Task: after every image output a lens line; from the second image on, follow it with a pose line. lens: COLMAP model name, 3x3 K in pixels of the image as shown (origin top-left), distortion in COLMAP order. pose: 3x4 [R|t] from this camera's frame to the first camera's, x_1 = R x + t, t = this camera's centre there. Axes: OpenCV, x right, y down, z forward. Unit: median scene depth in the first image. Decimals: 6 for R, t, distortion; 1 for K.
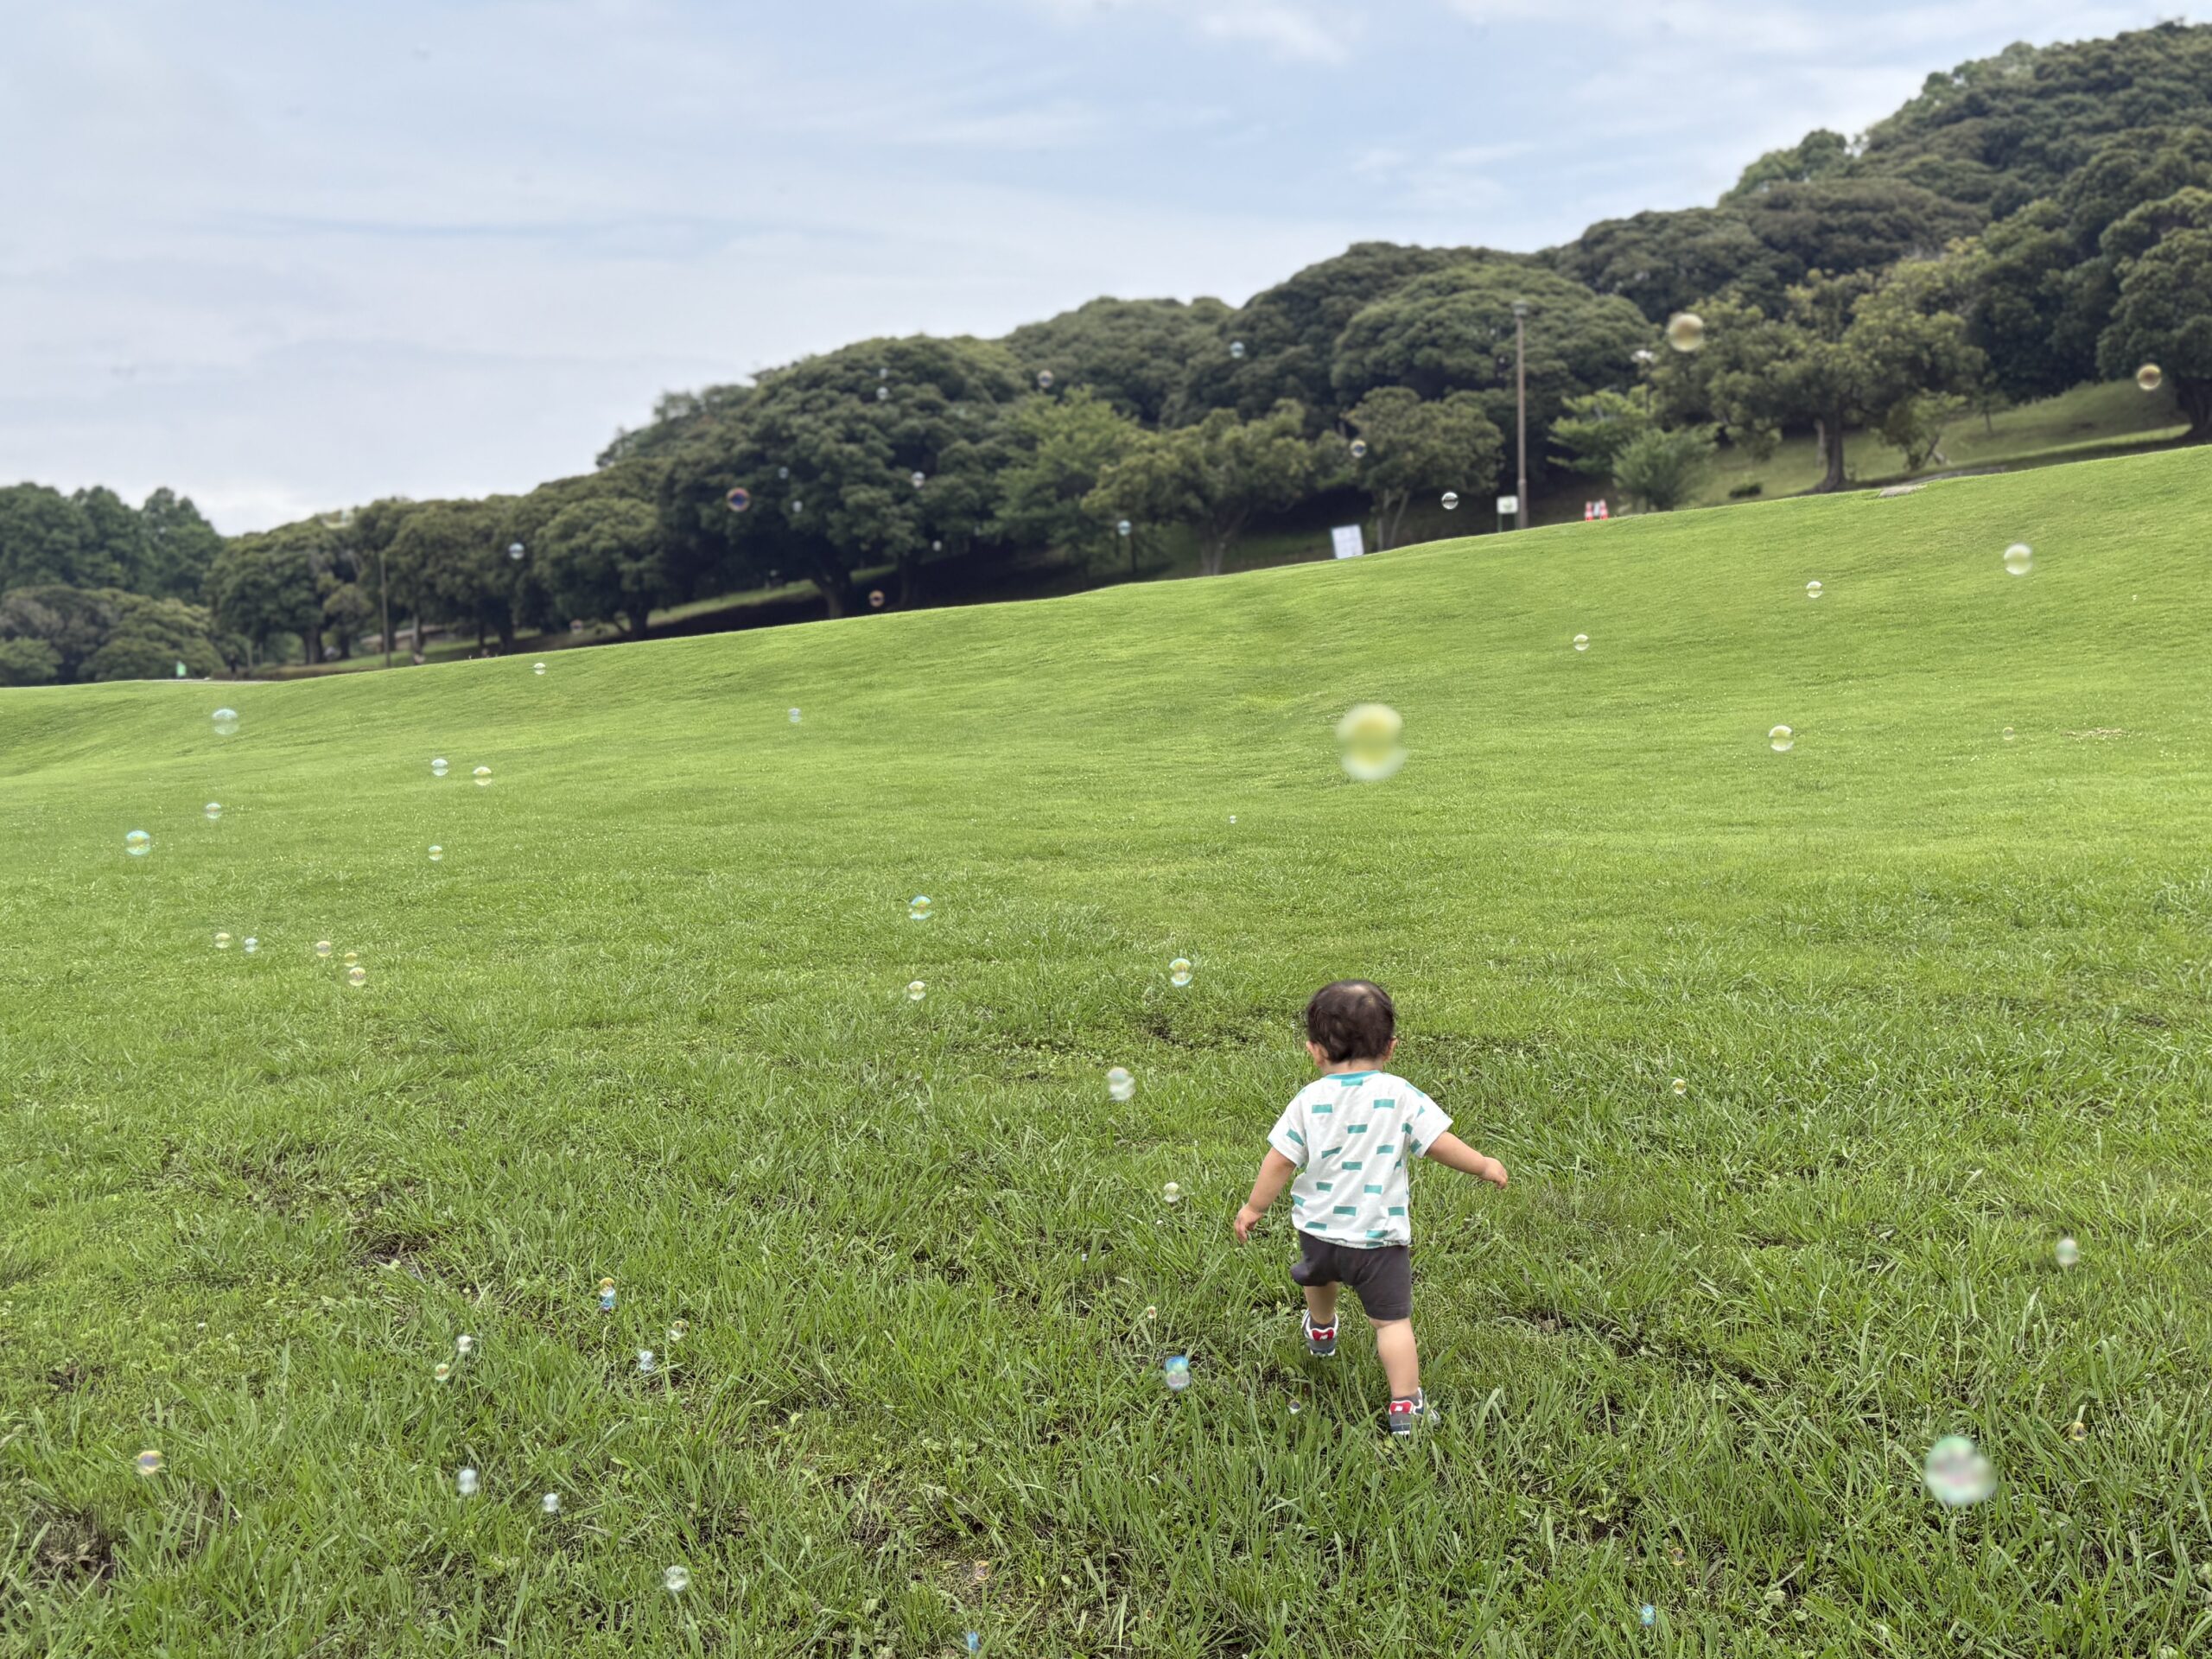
lens RADIAL K [[1686.0, 0, 1106.2], [0, 1686.0, 828.8], [0, 0, 1]] dist [-0.000573, 0.000663]
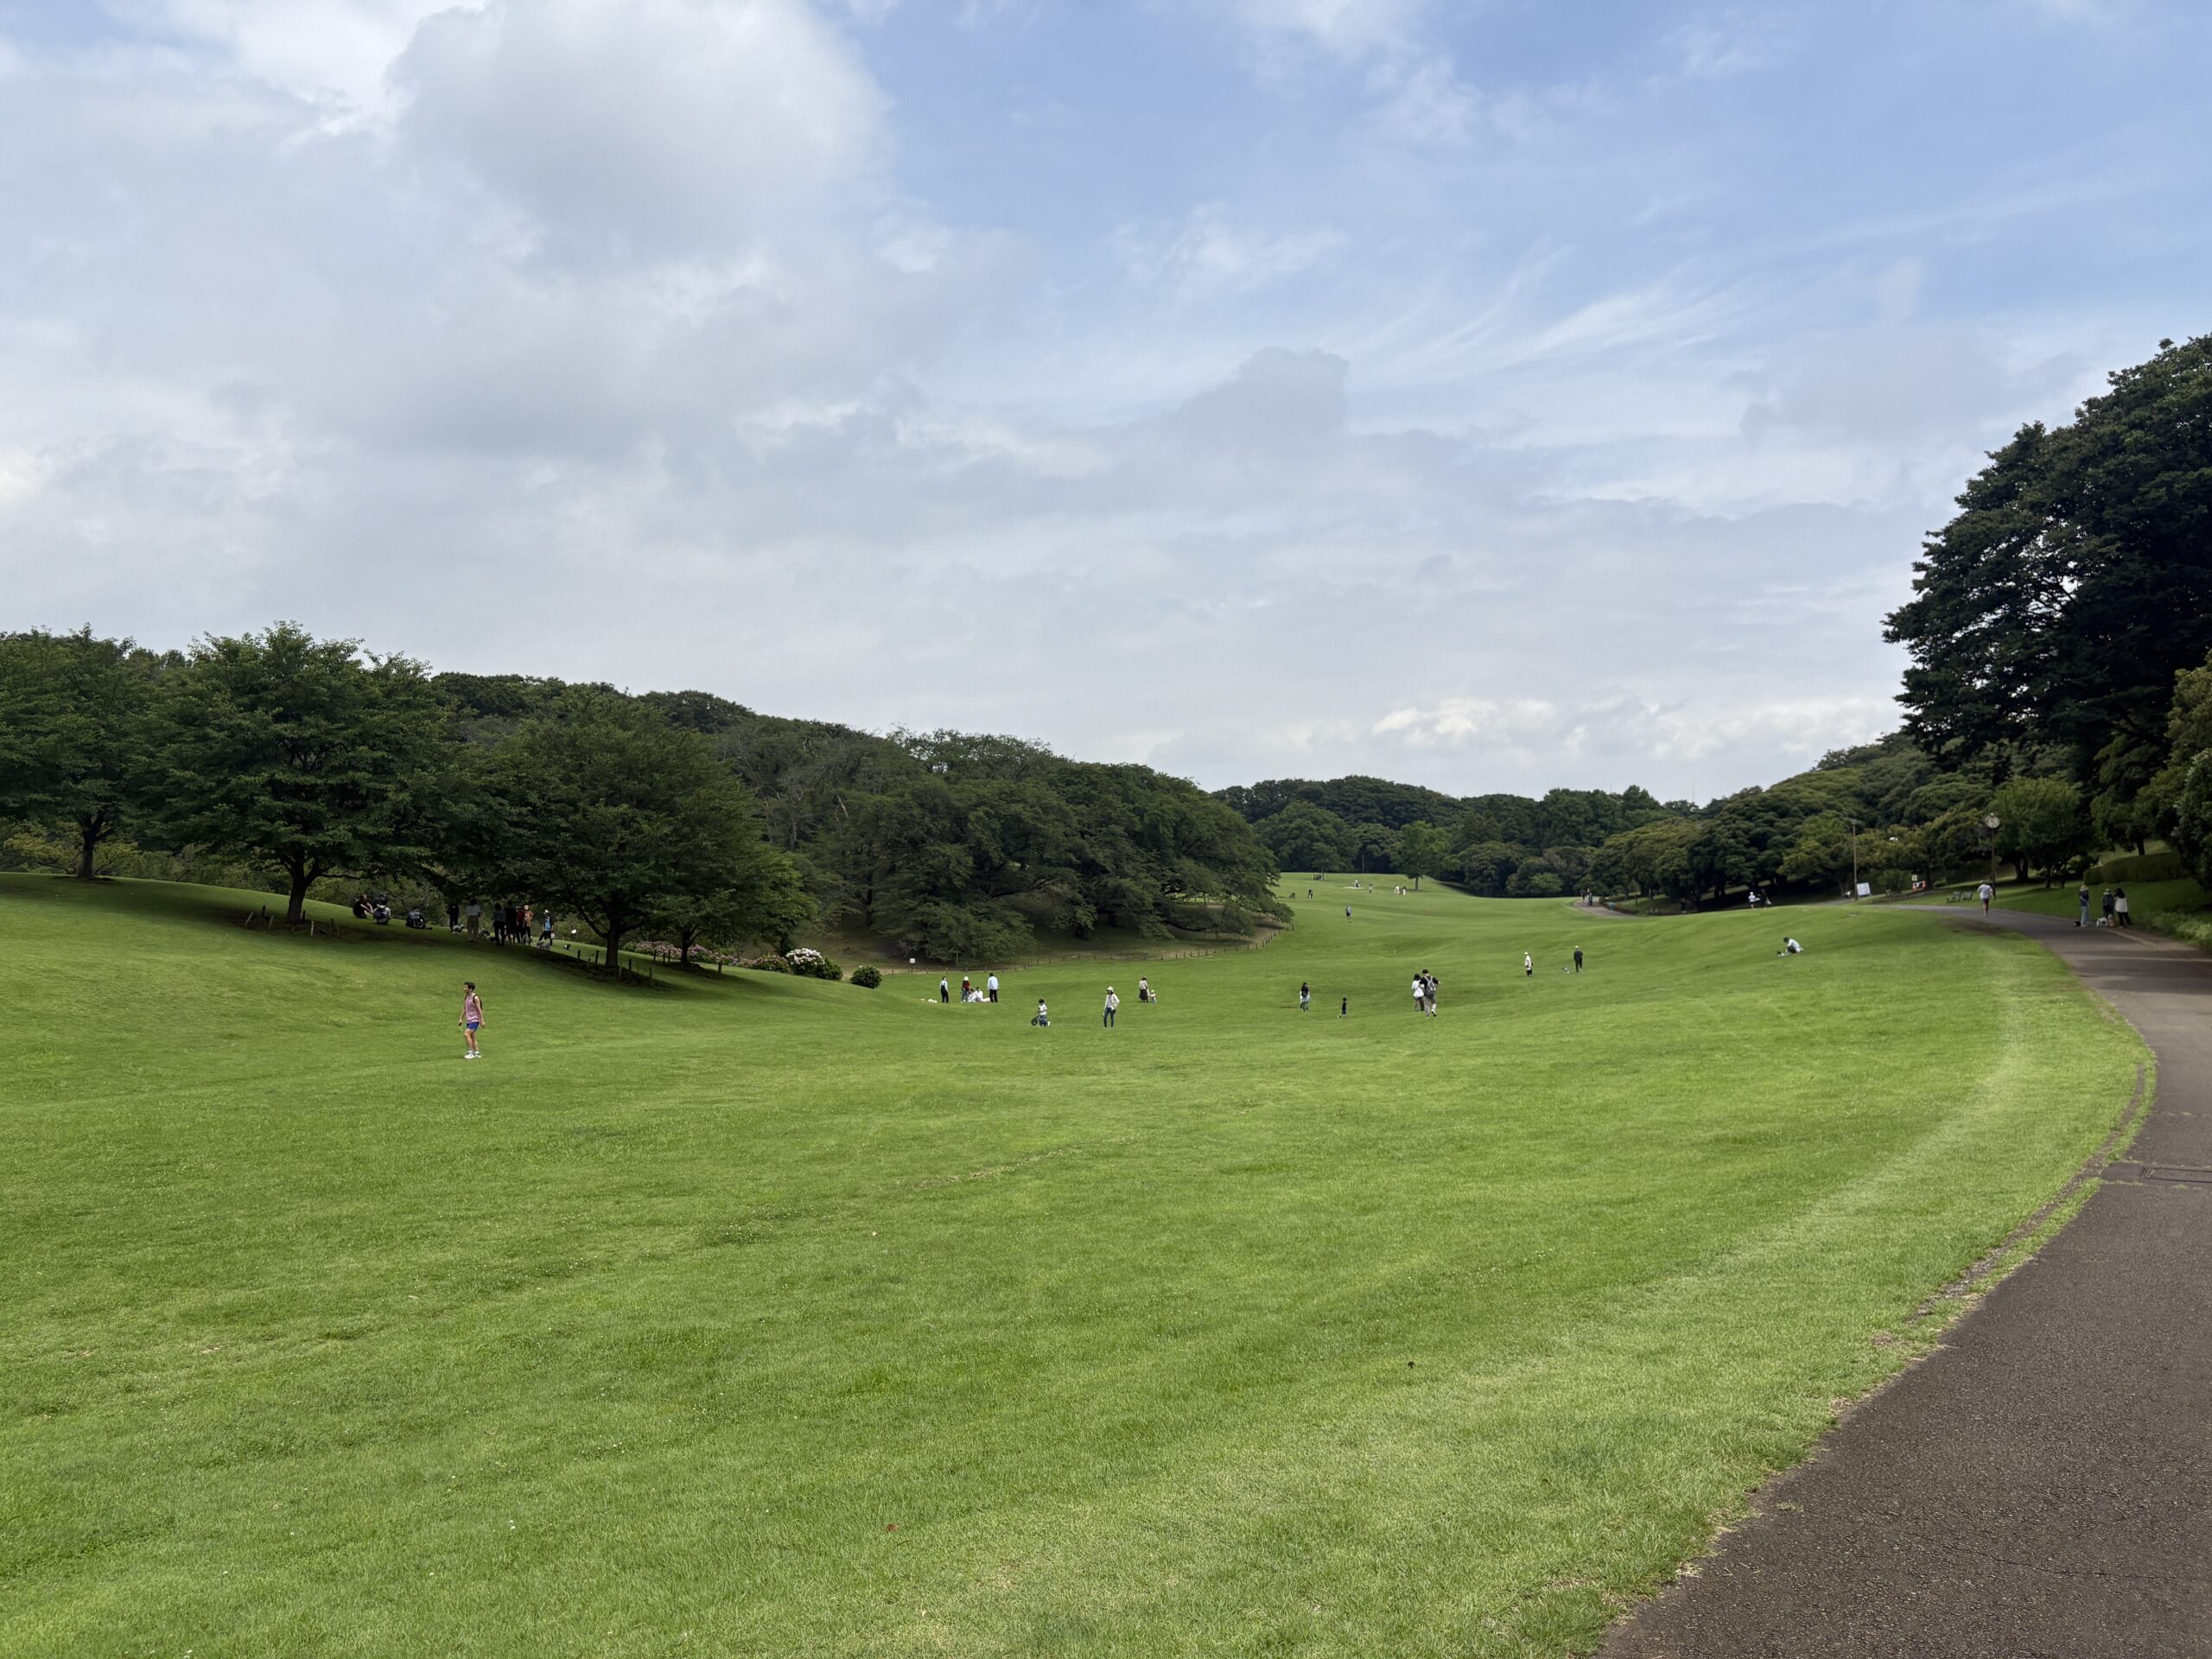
lens RADIAL K [[1686.0, 0, 1106.2], [0, 1686.0, 830.0], [0, 0, 1]] dist [-0.000573, 0.000663]
pose [[0.604928, -0.000161, -0.796280, 0.730419], [-0.071045, 0.996001, -0.054173, -0.015916], [0.793104, 0.089342, 0.602498, -0.737164]]
